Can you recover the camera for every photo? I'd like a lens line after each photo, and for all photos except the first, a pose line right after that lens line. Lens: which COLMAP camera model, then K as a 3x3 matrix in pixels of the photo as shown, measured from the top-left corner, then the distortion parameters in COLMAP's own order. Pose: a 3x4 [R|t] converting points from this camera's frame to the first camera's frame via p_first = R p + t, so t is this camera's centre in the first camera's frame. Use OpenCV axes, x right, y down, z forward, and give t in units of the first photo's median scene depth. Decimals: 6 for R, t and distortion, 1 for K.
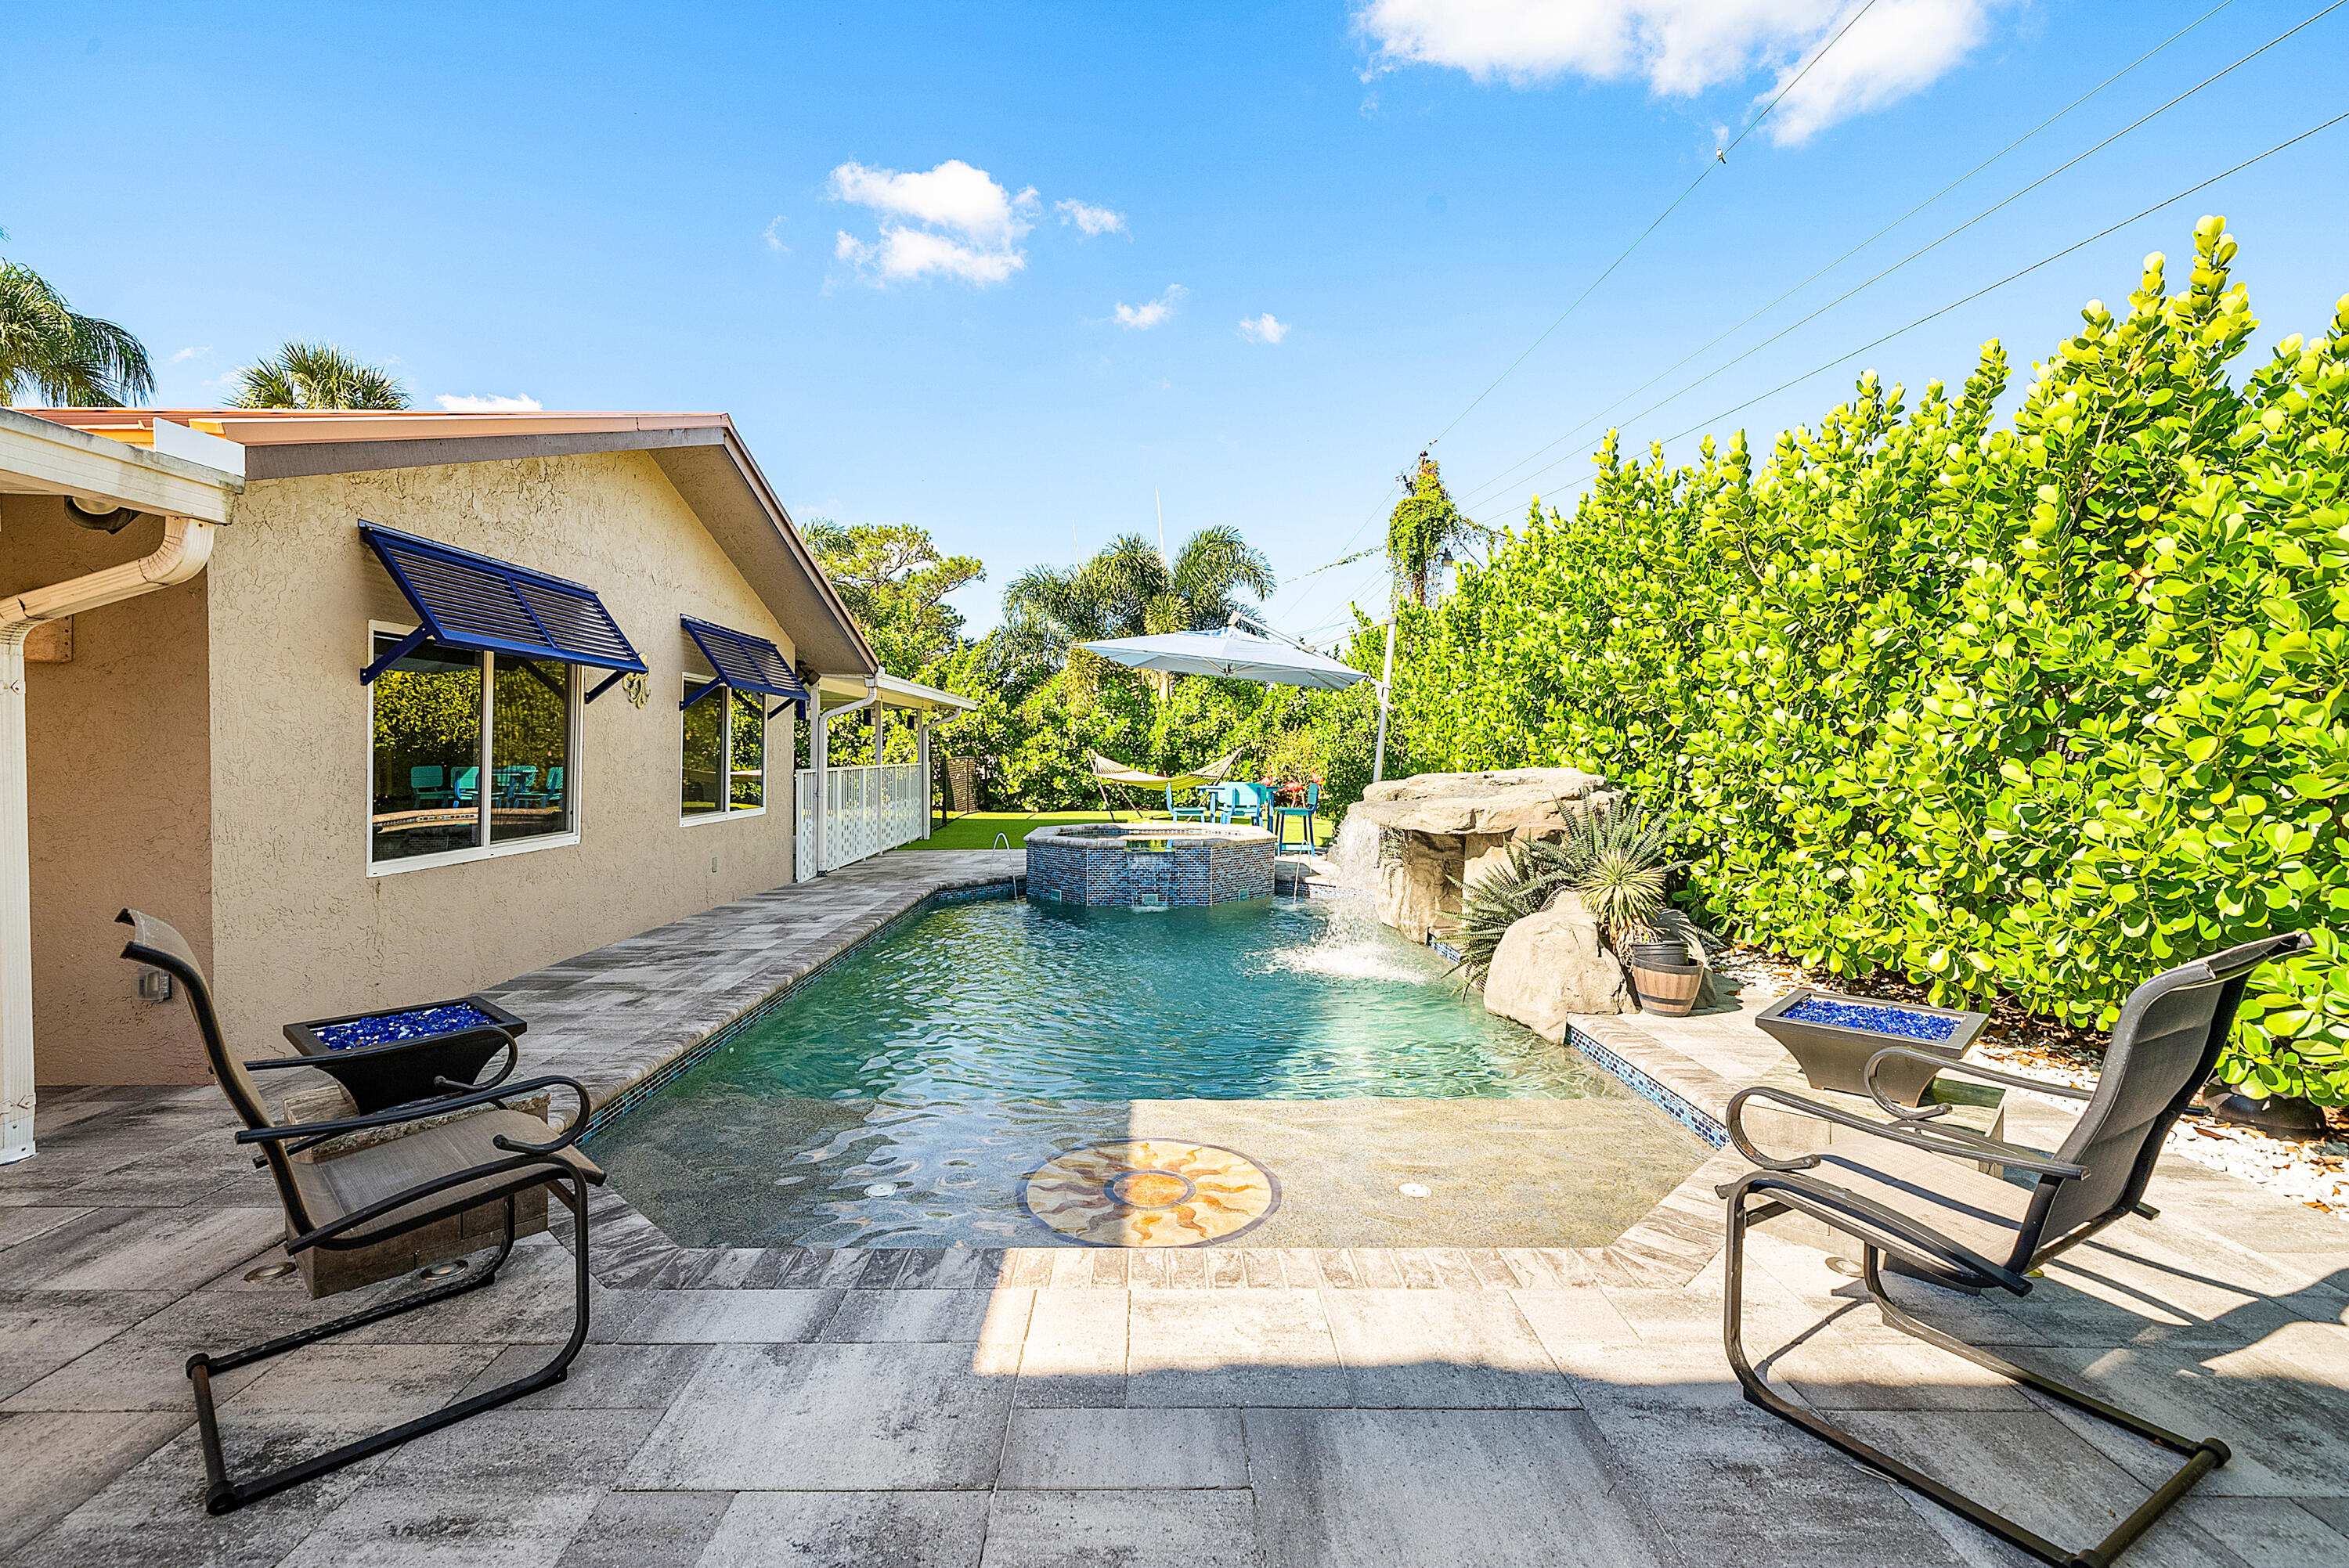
lens RADIAL K [[1020.3, 0, 1174.5], [0, 1020.3, 784.0], [0, 0, 1]] dist [0.000151, 0.000039]
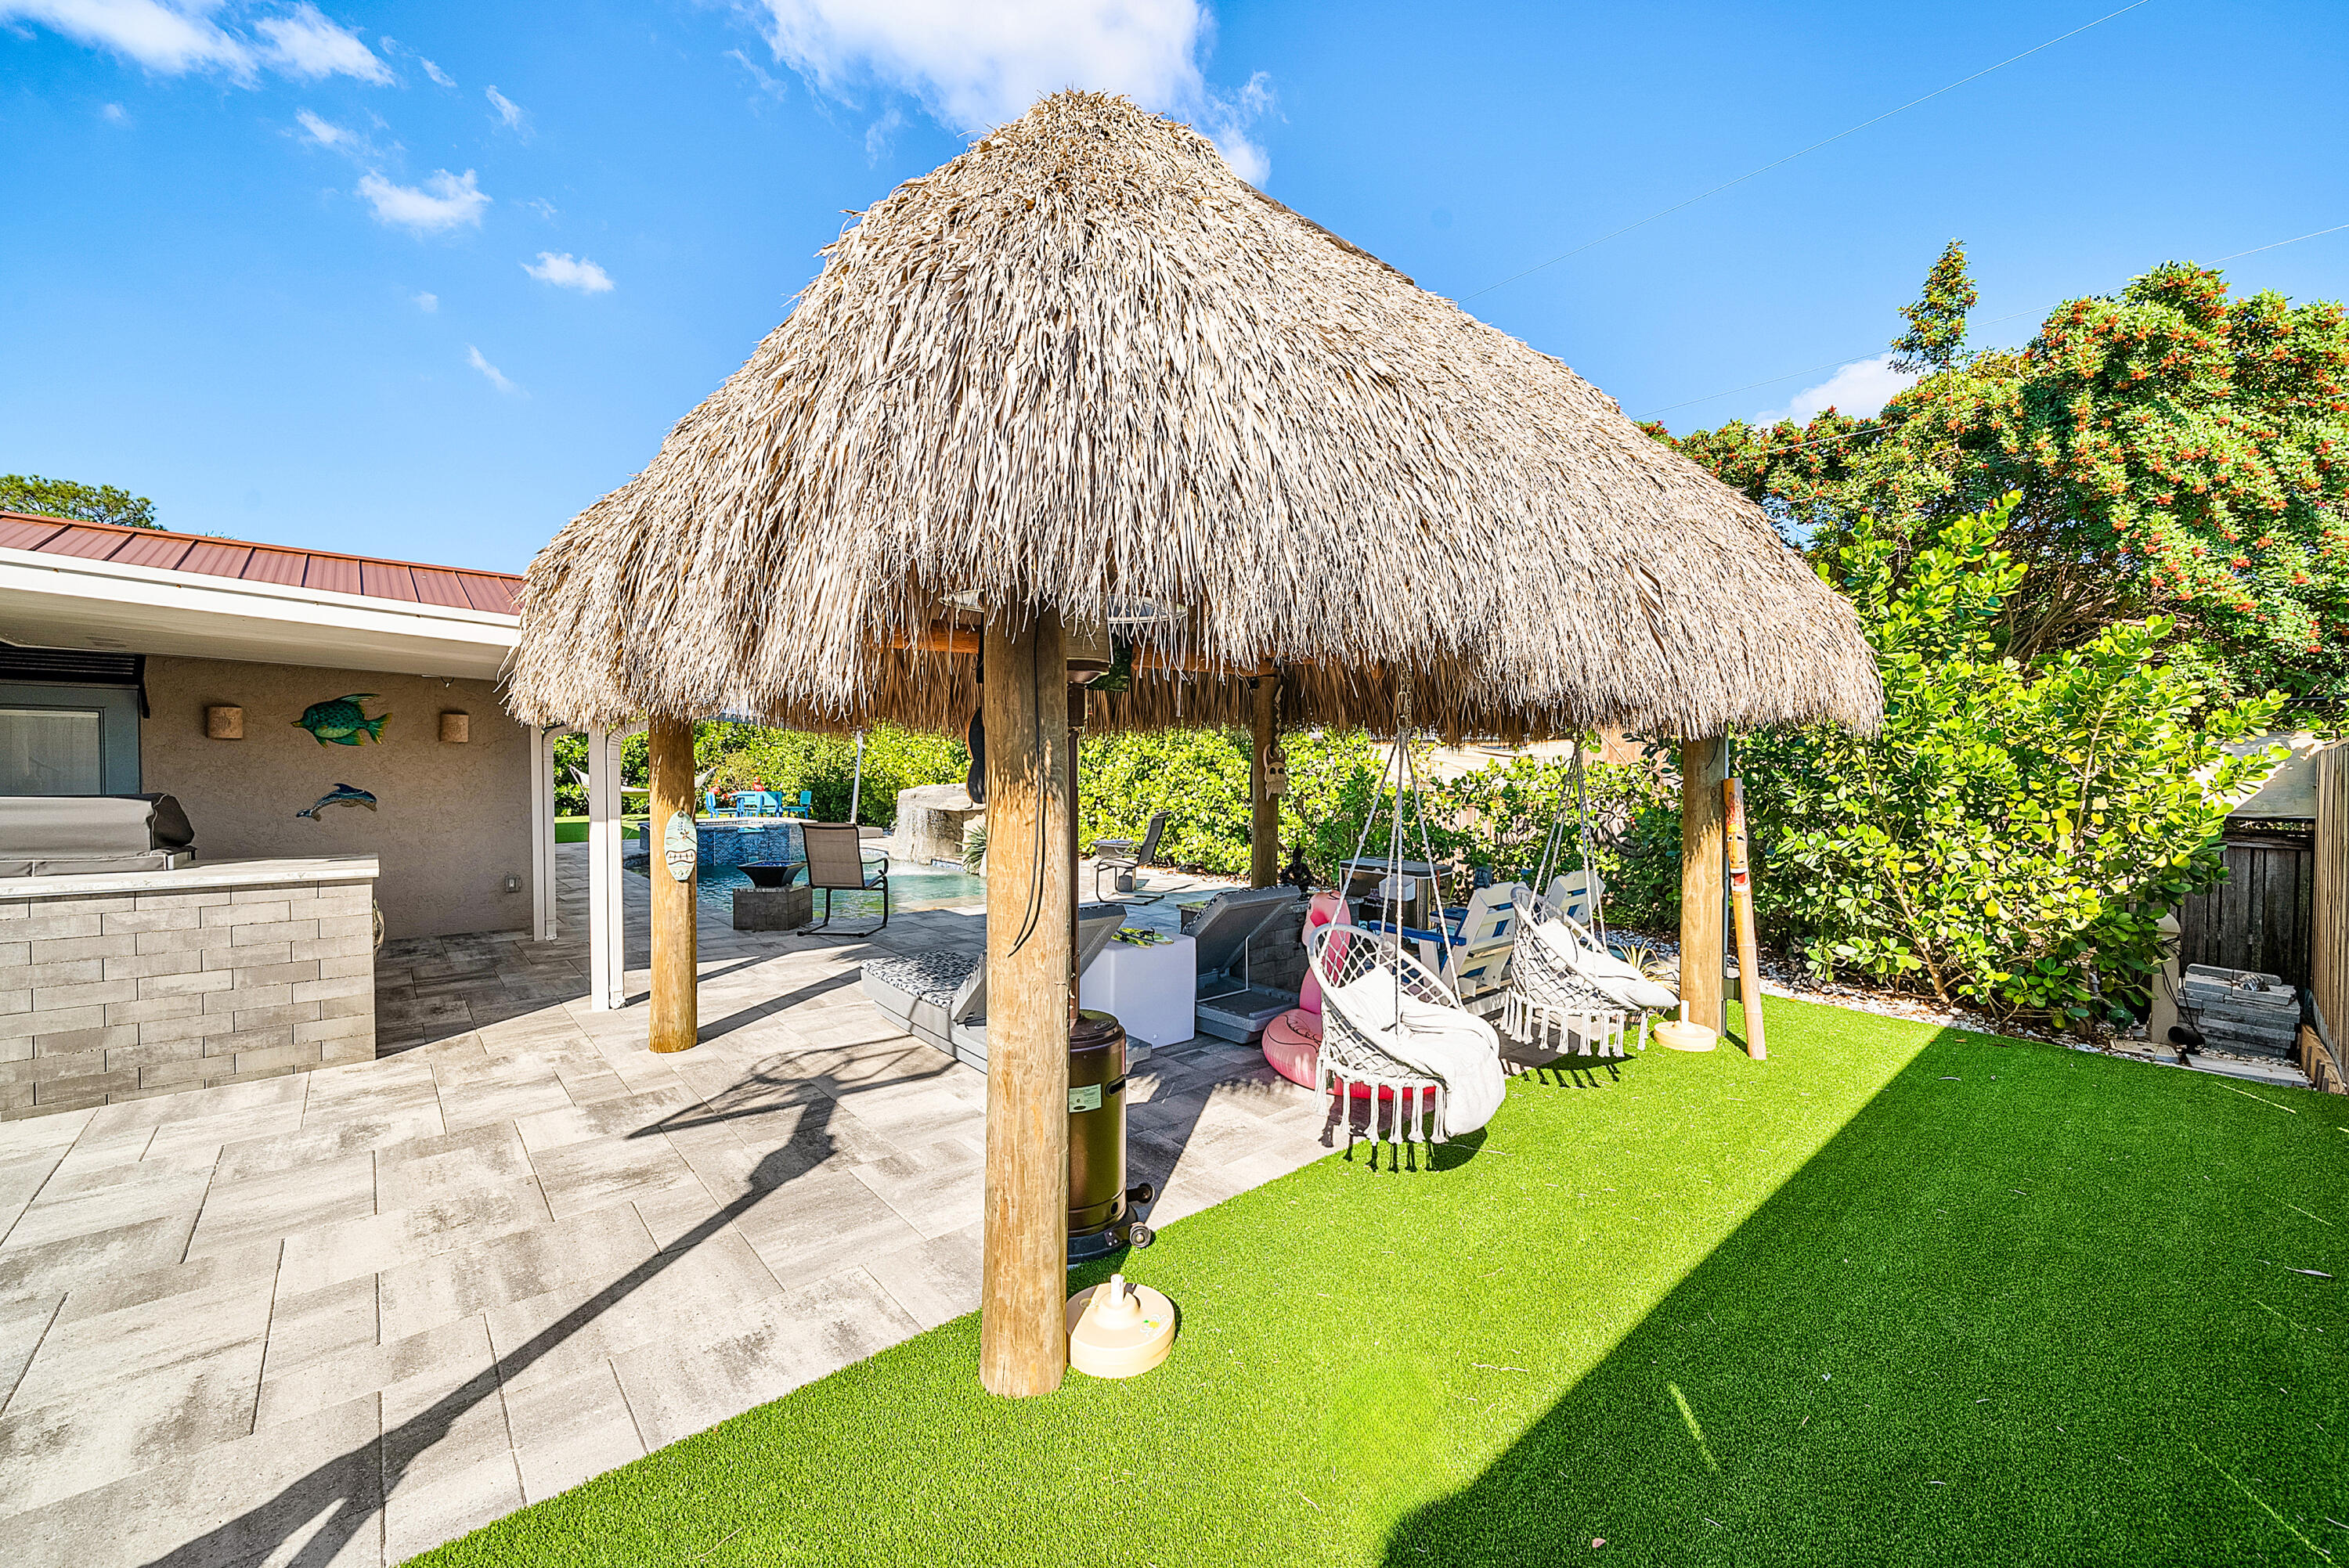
lens RADIAL K [[920.5, 0, 1174.5], [0, 920.5, 784.0], [0, 0, 1]] dist [-0.000868, -0.000096]
pose [[0.756891, -0.004970, 0.653523, -1.047765], [0.011463, 0.999918, -0.005671, 0.004864], [-0.653441, 0.011784, 0.756886, -1.346154]]
